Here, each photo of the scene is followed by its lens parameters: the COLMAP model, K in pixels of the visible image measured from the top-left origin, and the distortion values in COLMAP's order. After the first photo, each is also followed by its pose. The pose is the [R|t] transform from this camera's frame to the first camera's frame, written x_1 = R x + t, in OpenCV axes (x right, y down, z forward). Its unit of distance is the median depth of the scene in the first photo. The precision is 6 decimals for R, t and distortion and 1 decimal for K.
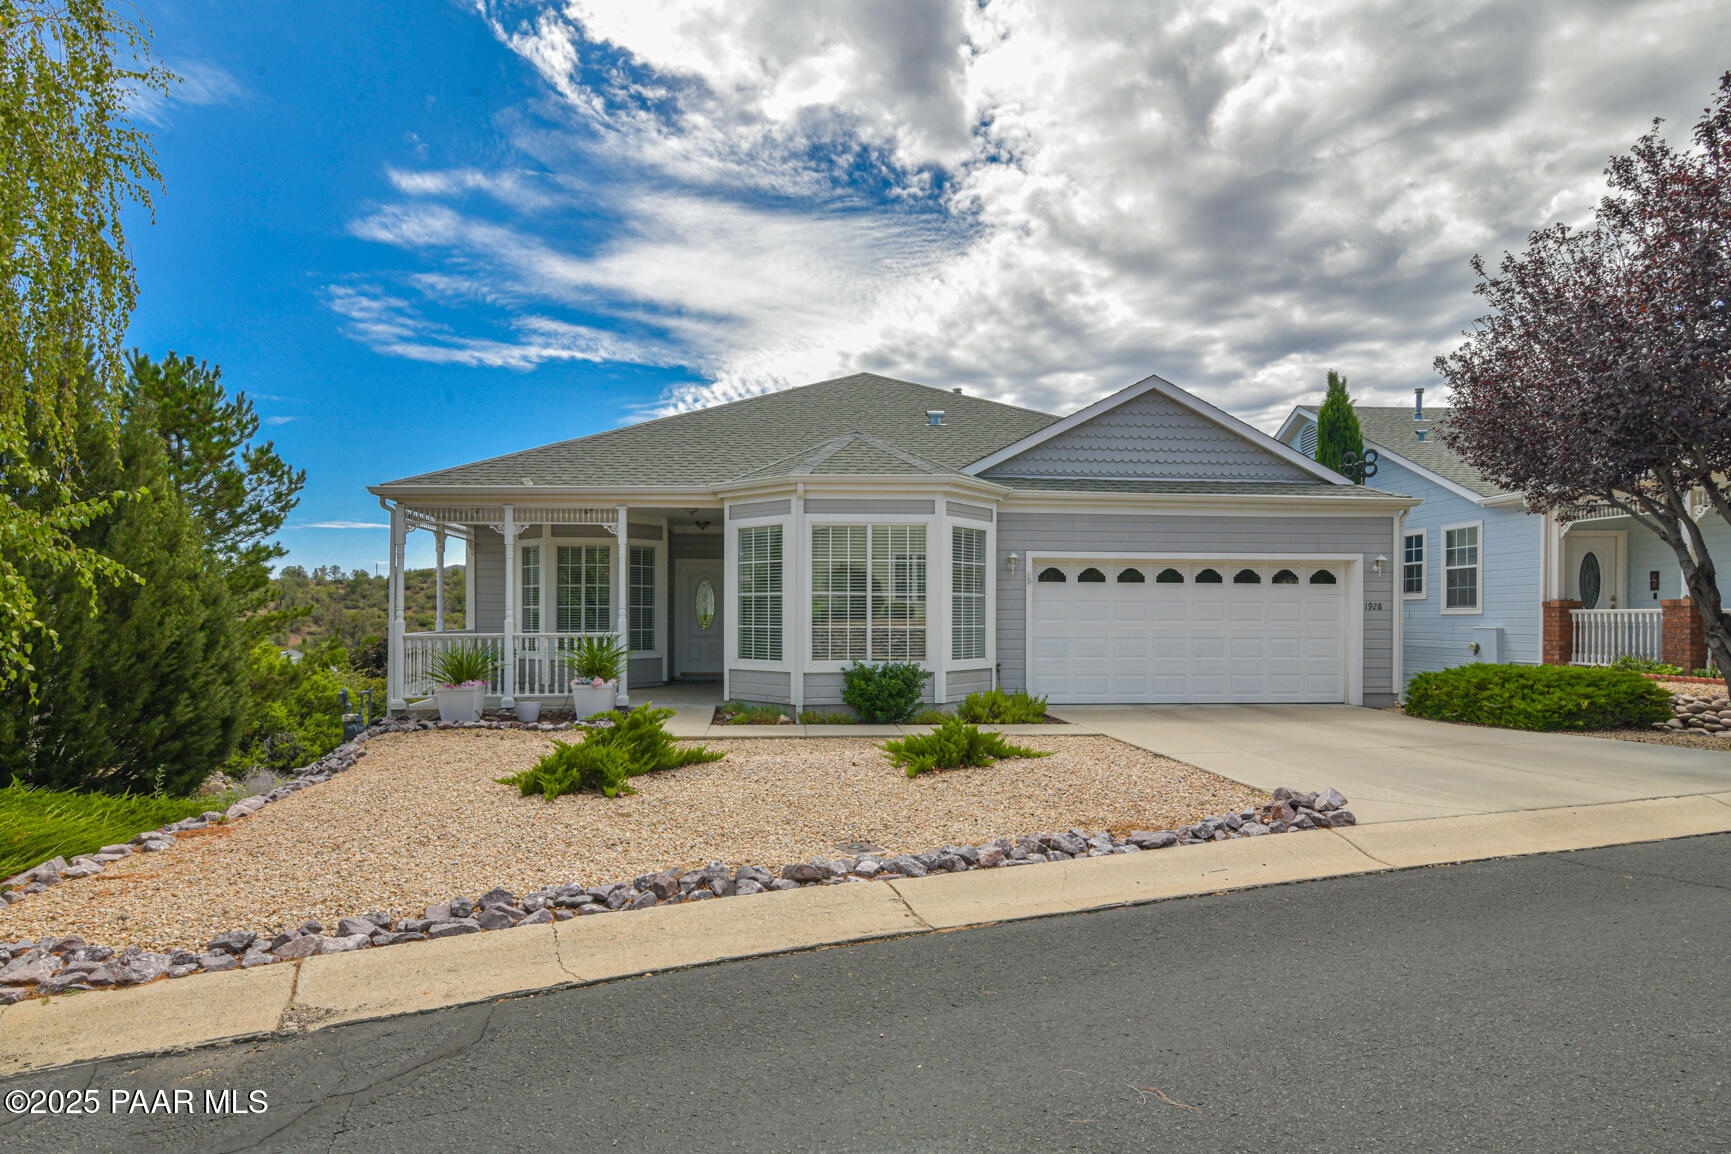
lens RADIAL K [[884.2, 0, 846.9], [0, 884.2, 636.3], [0, 0, 1]] dist [0.001567, -0.007326]
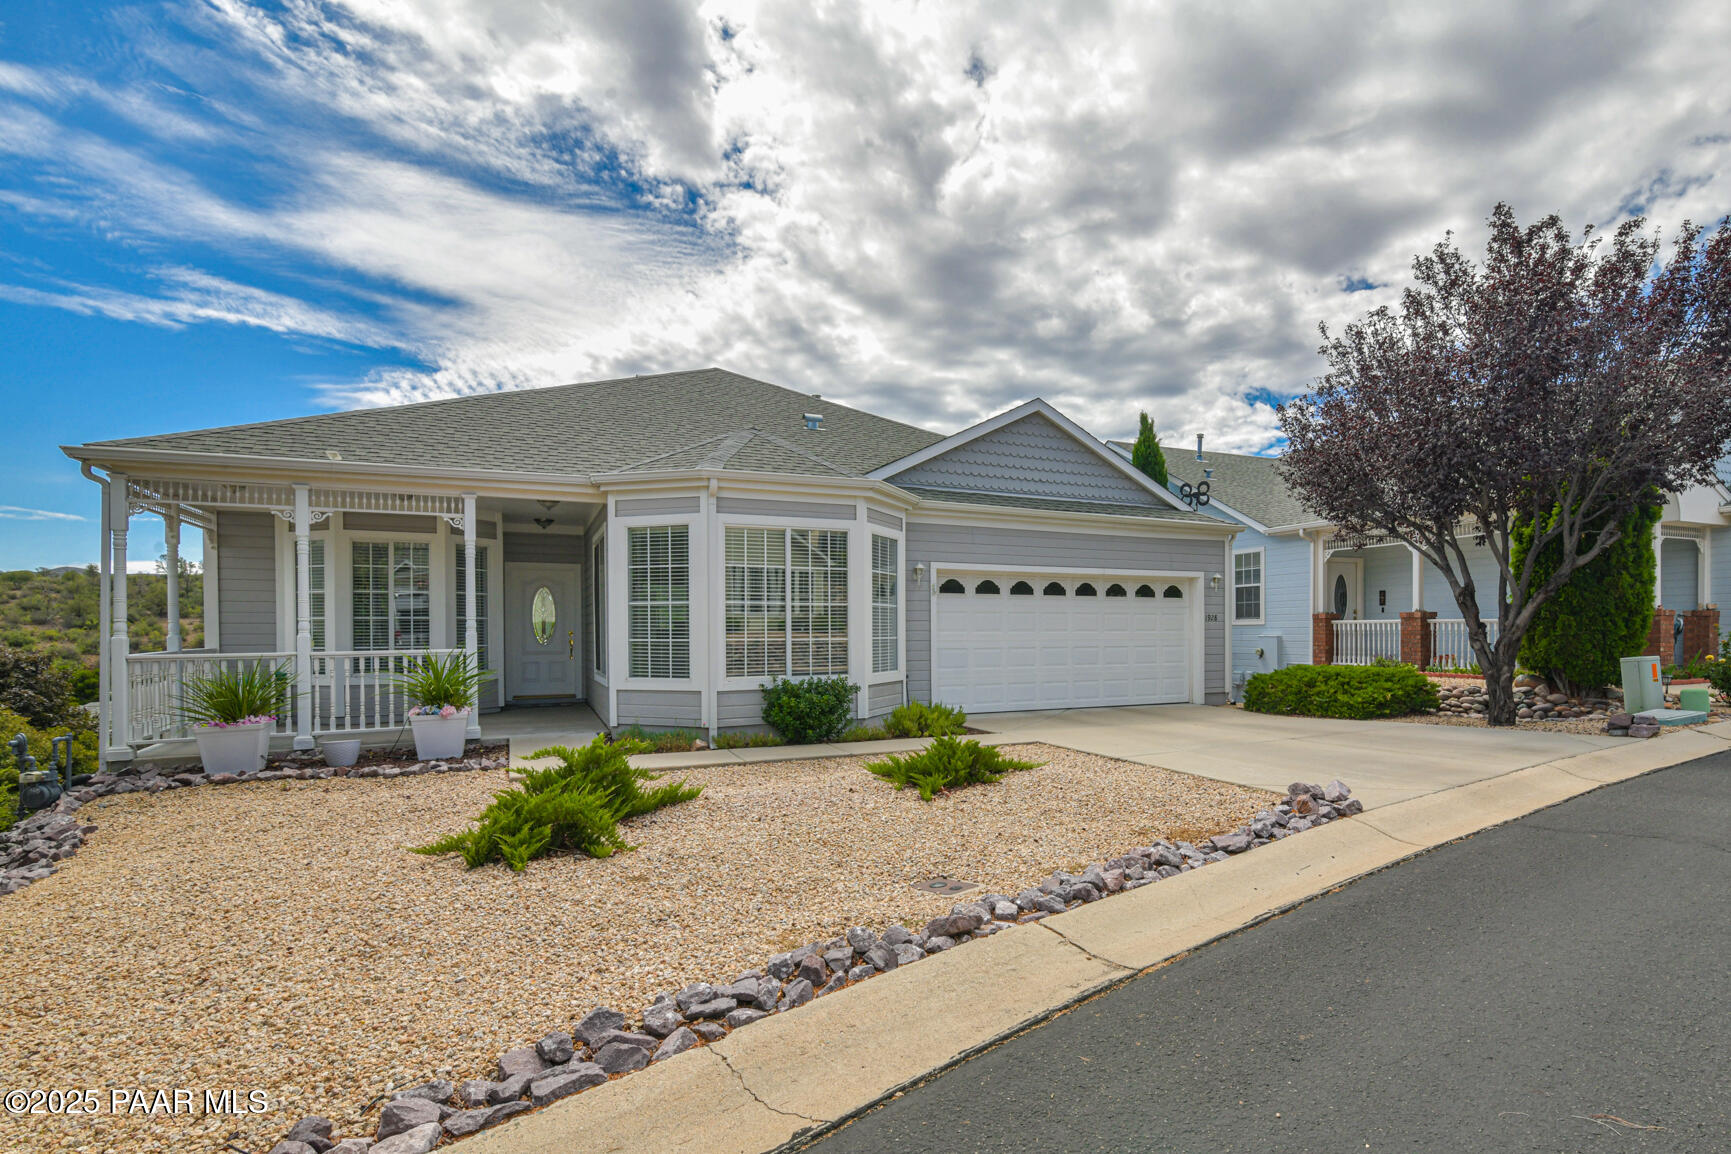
lens RADIAL K [[852.7, 0, 878.5], [0, 852.7, 626.3], [0, 0, 1]] dist [-0.008484, 0.005421]
pose [[0.923519, -0.002230, 0.383546, -0.217213], [0.013792, 0.999529, -0.027397, 0.001956], [-0.383304, 0.030592, 0.923115, 0.137705]]
